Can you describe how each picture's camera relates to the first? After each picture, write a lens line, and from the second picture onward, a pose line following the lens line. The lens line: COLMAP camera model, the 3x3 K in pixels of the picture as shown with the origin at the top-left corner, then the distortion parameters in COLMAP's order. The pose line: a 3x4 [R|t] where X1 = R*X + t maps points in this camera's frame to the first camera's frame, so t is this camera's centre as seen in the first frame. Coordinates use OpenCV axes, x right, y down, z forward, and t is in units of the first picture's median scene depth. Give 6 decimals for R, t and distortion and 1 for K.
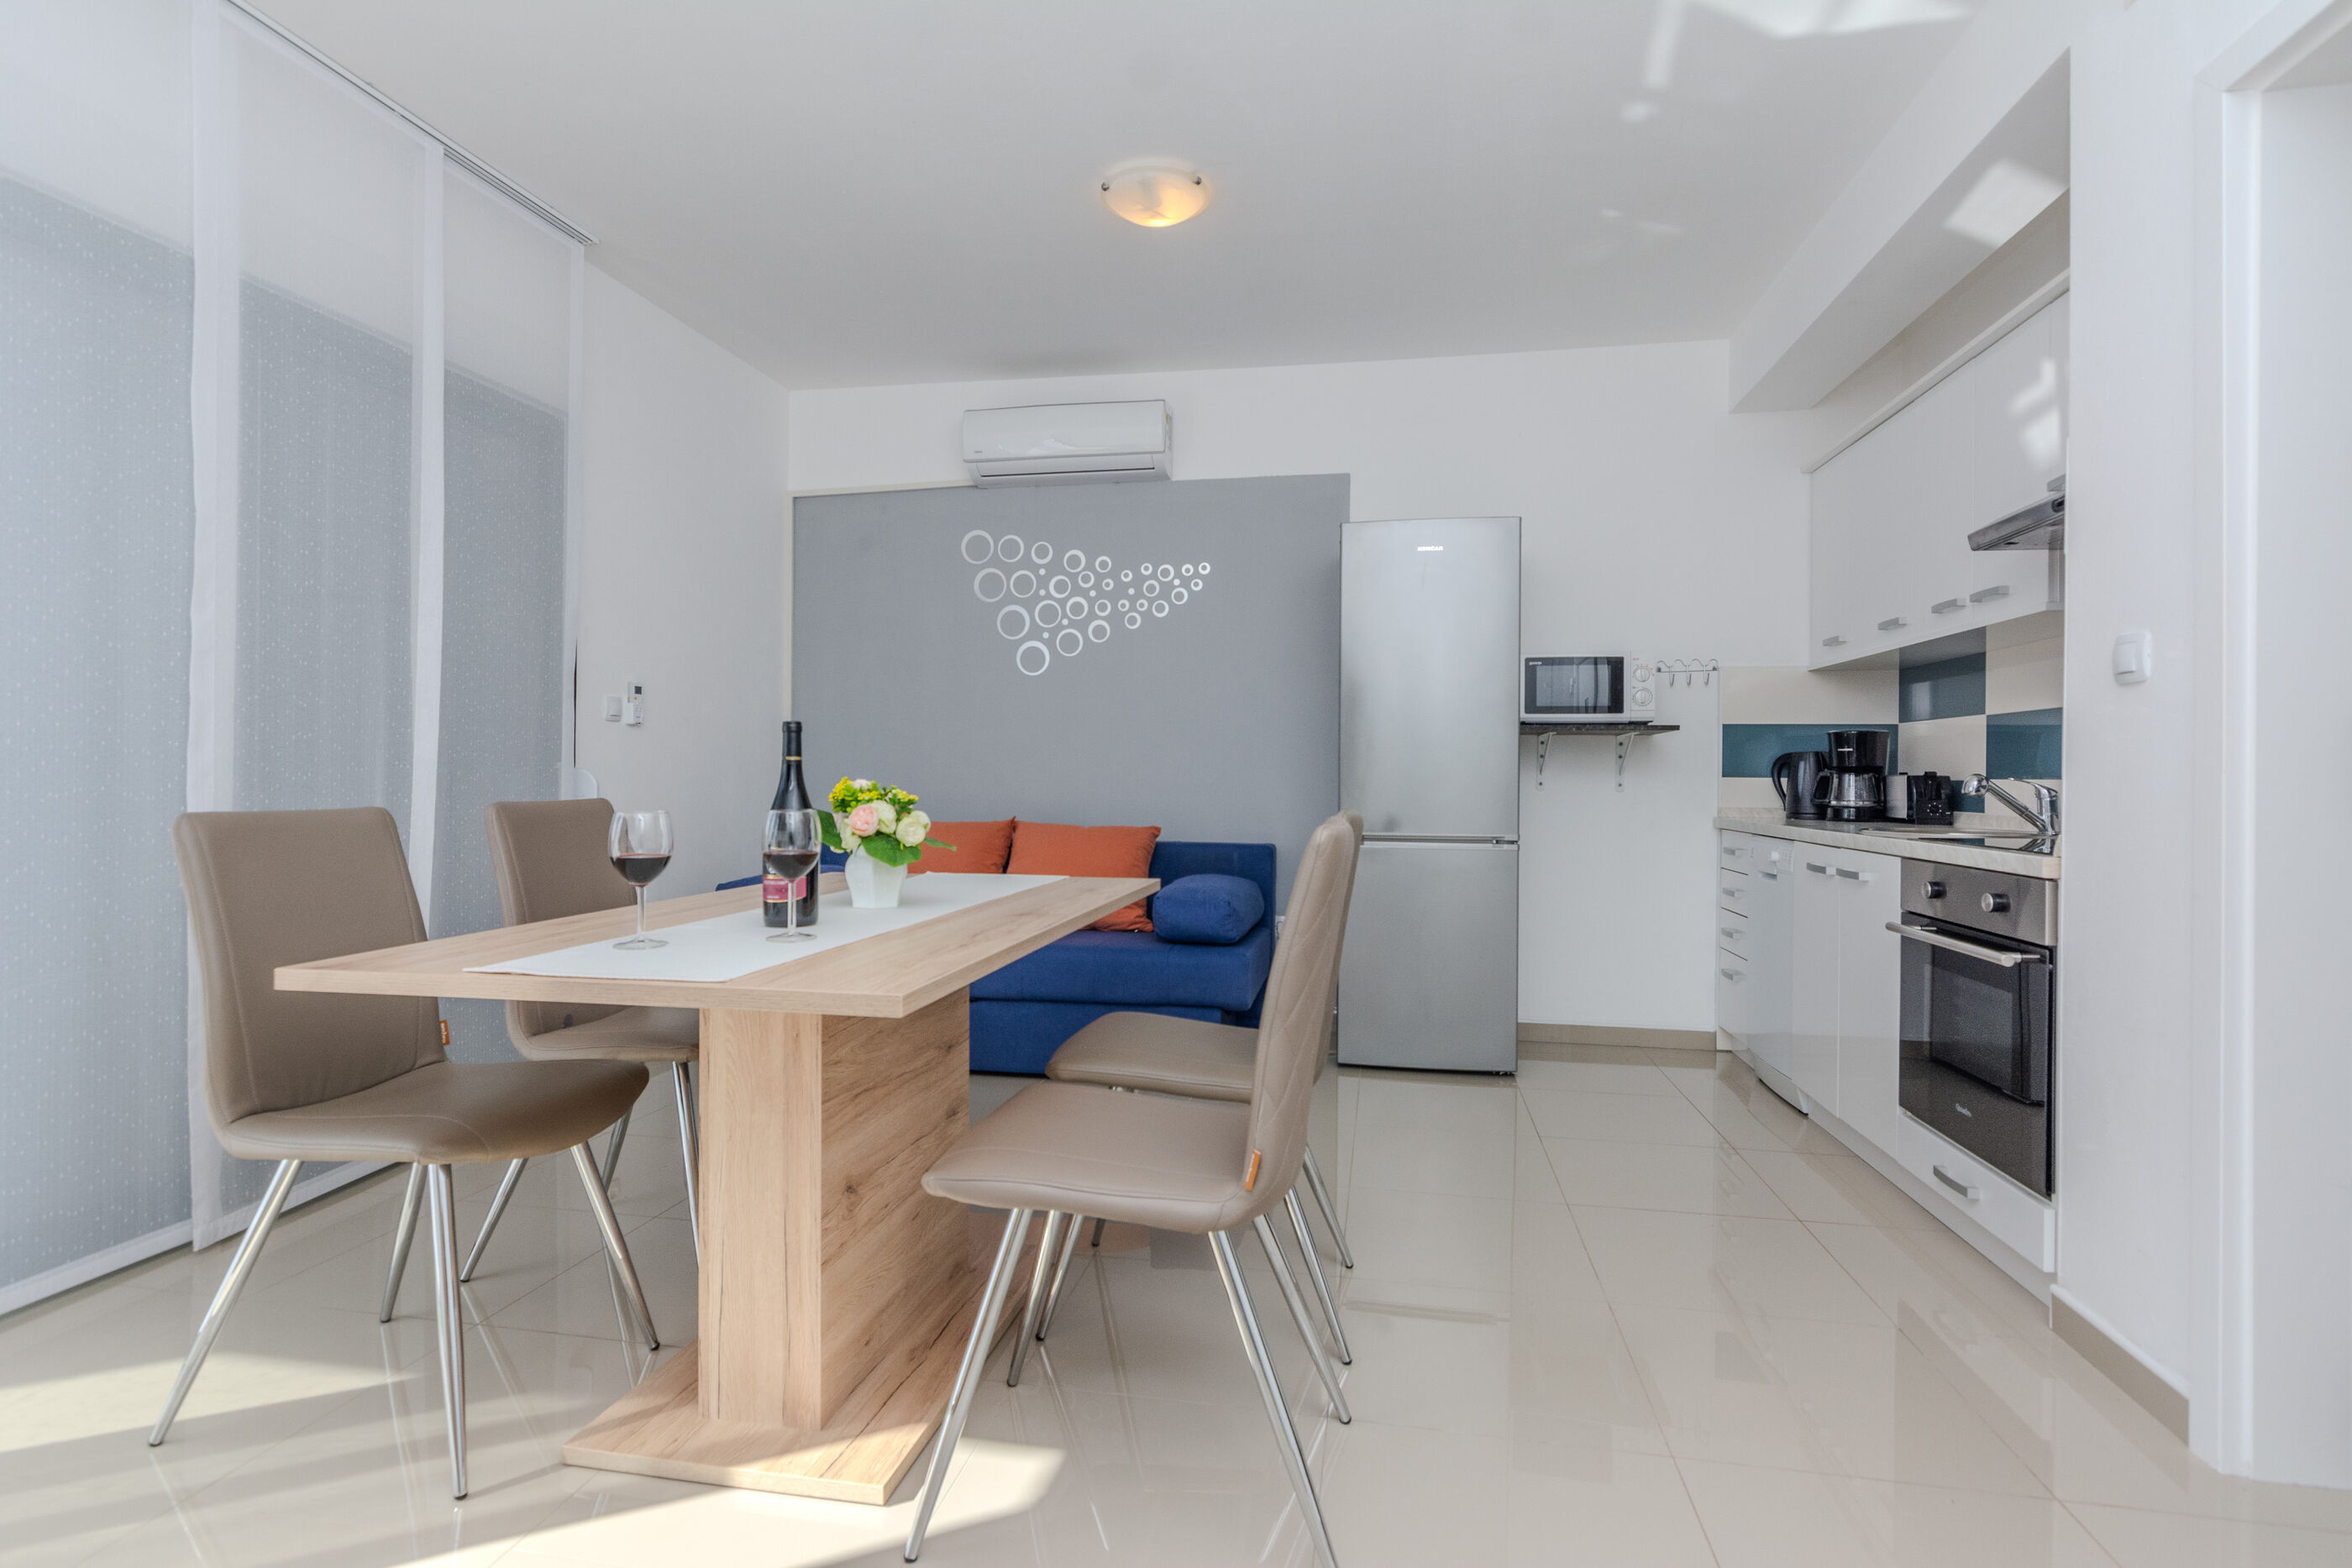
lens RADIAL K [[1096.6, 0, 1176.0], [0, 1096.6, 784.0], [0, 0, 1]] dist [0.003092, 0.000047]
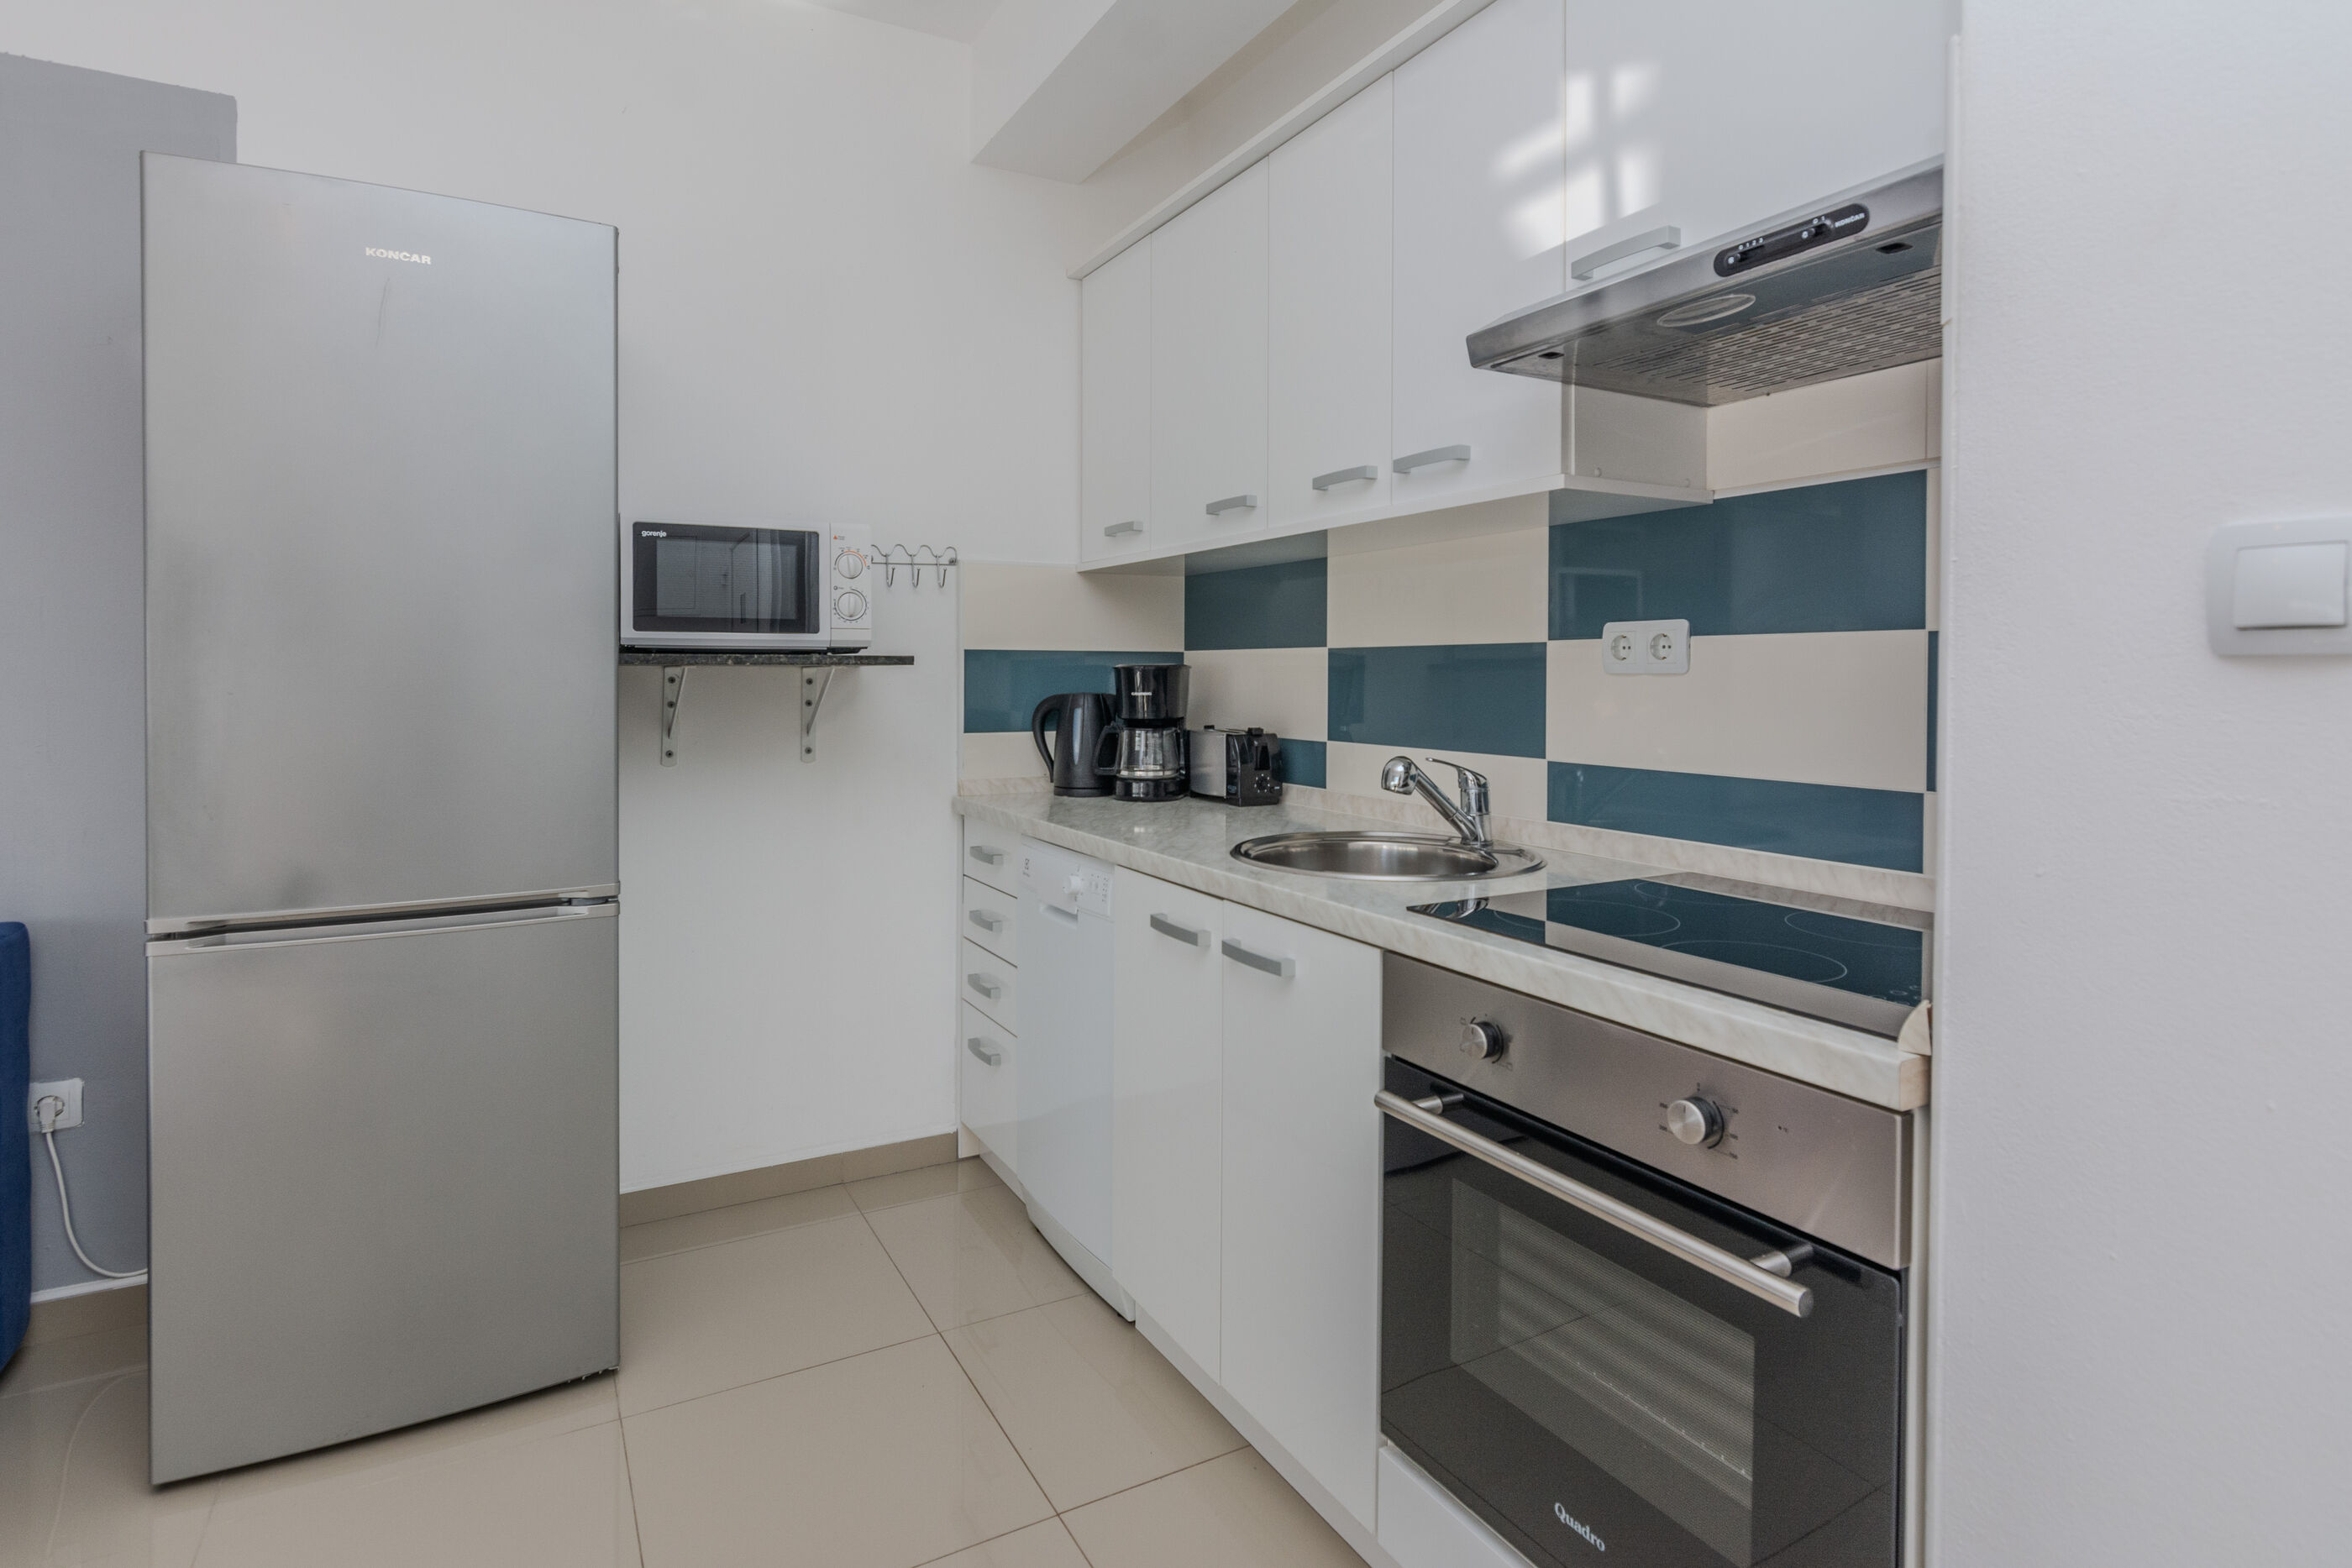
lens RADIAL K [[1201.8, 0, 1179.6], [0, 1201.8, 651.1], [0, 0, 1]] dist [0.010688, 0.000695]
pose [[0.756785, -0.000364, 0.653663, 0.148287], [0.016623, 0.999687, -0.018689, -0.041416], [-0.653452, 0.025010, 0.756555, 0.421552]]
